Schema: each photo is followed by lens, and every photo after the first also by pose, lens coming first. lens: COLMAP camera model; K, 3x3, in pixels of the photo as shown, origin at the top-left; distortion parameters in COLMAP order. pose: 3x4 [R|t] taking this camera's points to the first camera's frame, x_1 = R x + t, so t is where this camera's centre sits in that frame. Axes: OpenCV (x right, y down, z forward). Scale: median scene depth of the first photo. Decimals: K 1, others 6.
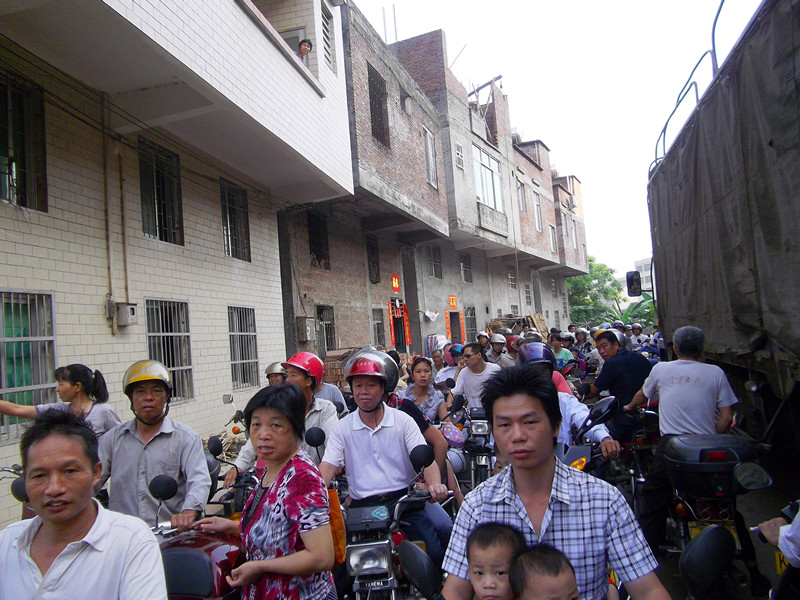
lens RADIAL K [[714.0, 0, 398.6], [0, 714.0, 299.8], [0, 0, 1]] dist [-0.023766, 0.024245]
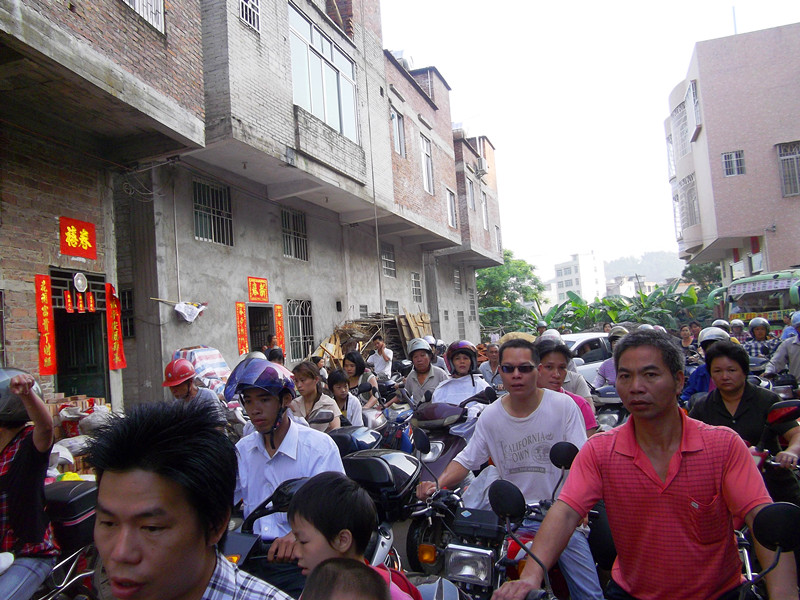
lens RADIAL K [[714.0, 0, 401.0], [0, 714.0, 299.4], [0, 0, 1]] dist [-0.023766, 0.024245]
pose [[0.993922, 0.010402, 0.109596, 0.095112], [-0.009728, 0.999930, -0.006689, 0.010534], [-0.109658, 0.005582, 0.993954, 0.319436]]
